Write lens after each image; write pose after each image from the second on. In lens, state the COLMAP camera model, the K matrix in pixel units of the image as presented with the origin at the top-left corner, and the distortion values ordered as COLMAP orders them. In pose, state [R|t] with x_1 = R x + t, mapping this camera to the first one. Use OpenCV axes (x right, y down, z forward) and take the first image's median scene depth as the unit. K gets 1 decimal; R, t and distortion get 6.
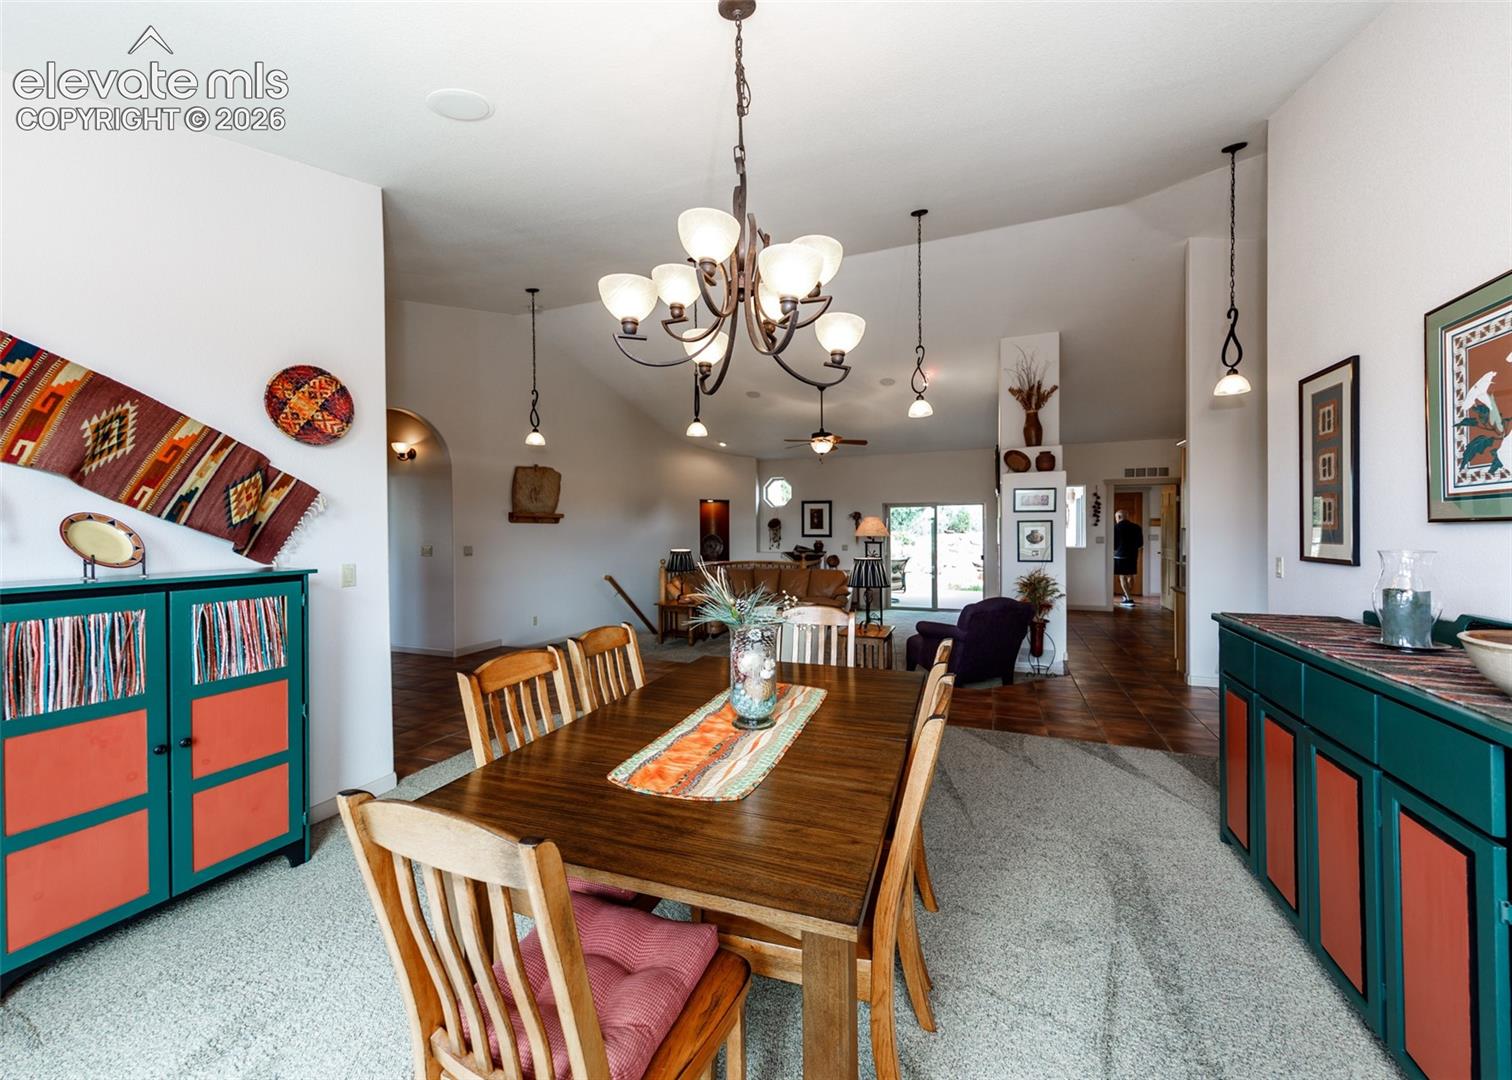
lens RADIAL K [[538.3, 0, 804.1], [0, 538.3, 533.9], [0, 0, 1]] dist [0.002910, 0.000780]
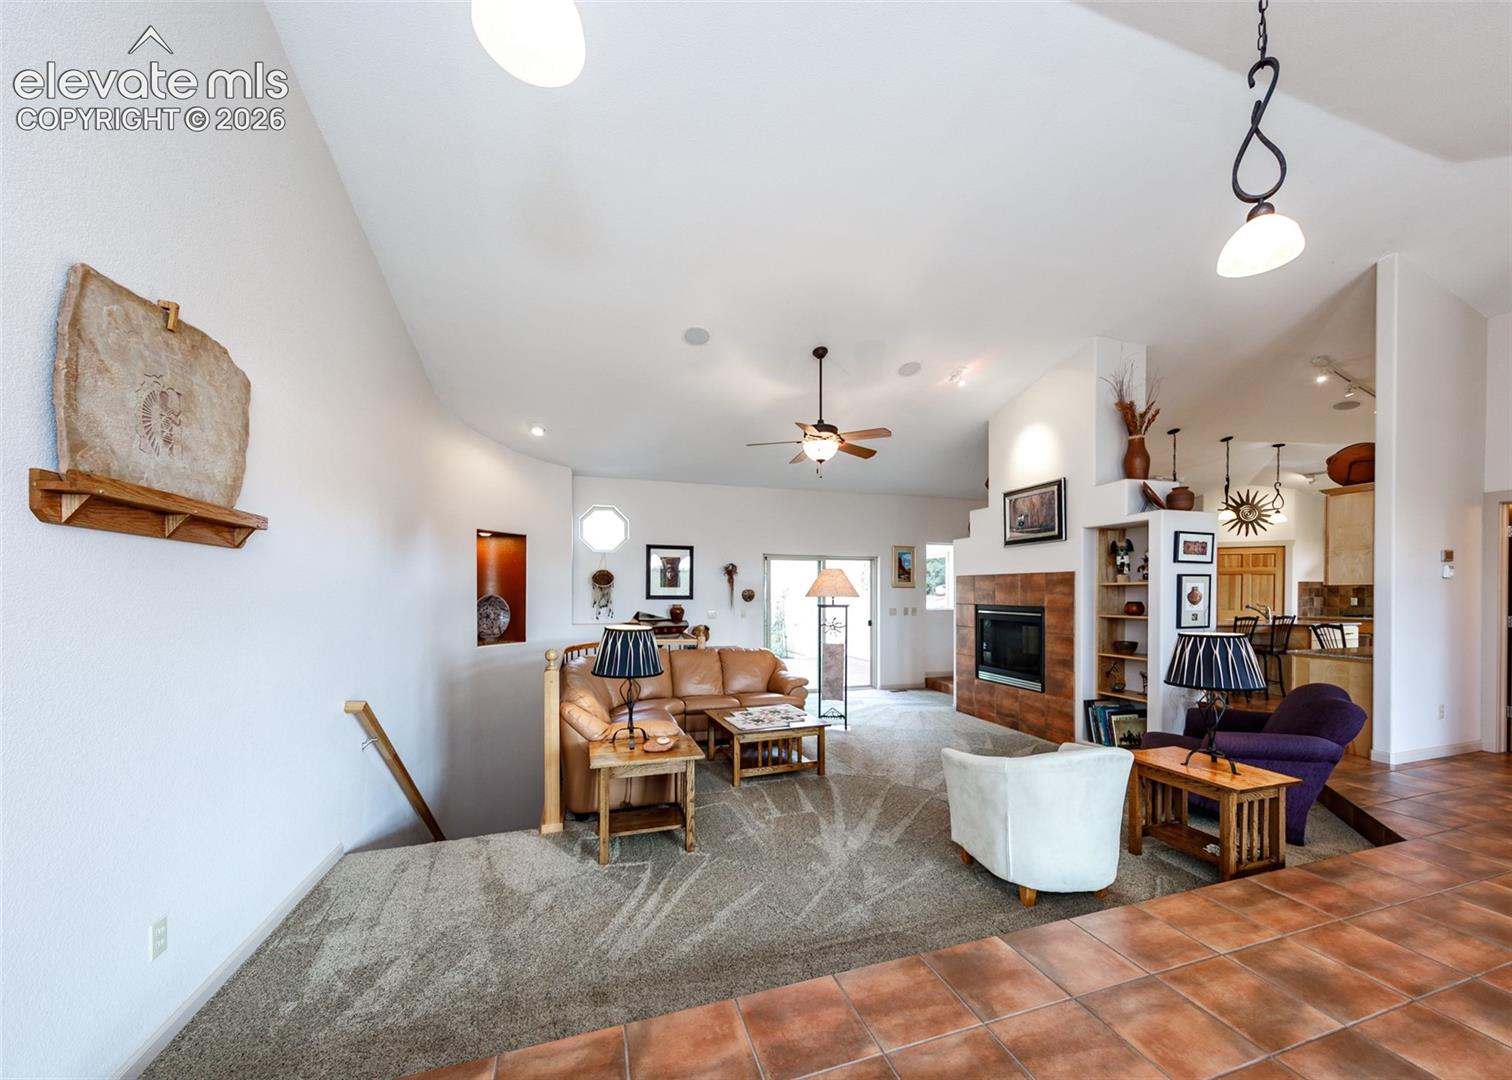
lens RADIAL K [[529.5, 0, 770.2], [0, 529.5, 592.5], [0, 0, 1]] dist [0.006883, -0.001016]
pose [[0.804932, 0.006665, 0.593329, -0.439413], [0.000687, 0.999926, -0.012164, 0.008552], [-0.593366, 0.010199, 0.804868, 0.668530]]
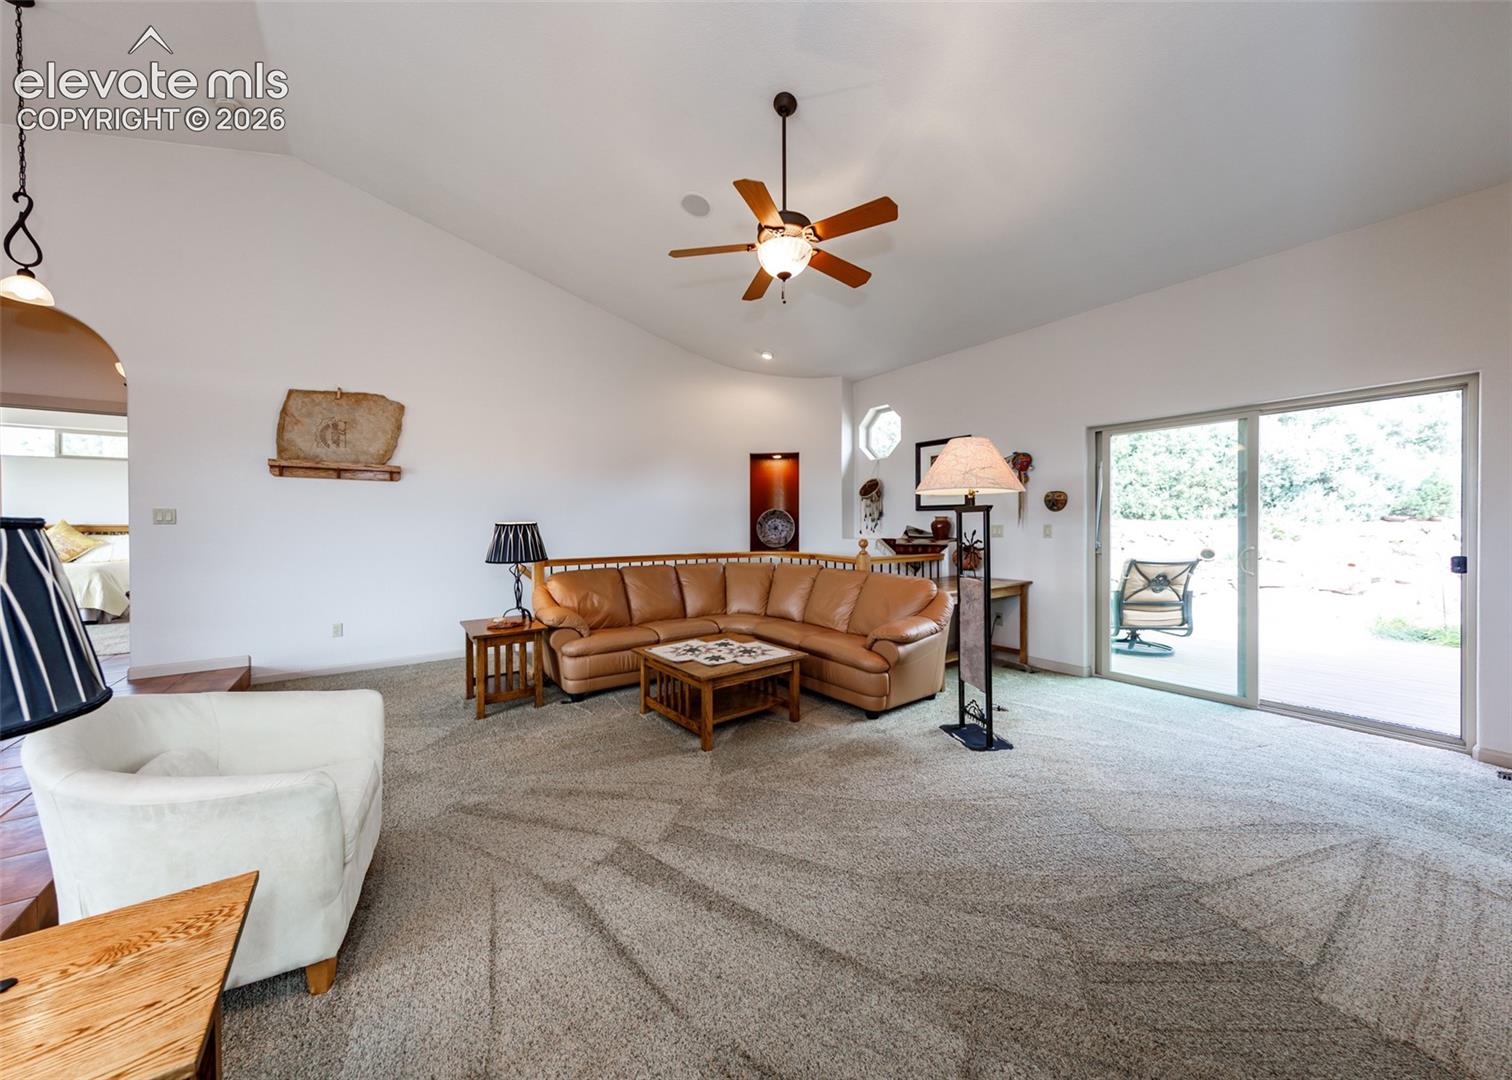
lens RADIAL K [[529.5, 0, 757.9], [0, 529.5, 526.8], [0, 0, 1]] dist [0.006883, -0.001016]
pose [[0.810189, 0.001912, -0.586165, 0.291980], [-0.003488, 0.999993, -0.001560, 0.037886], [0.586158, 0.003308, 0.810190, 0.815373]]
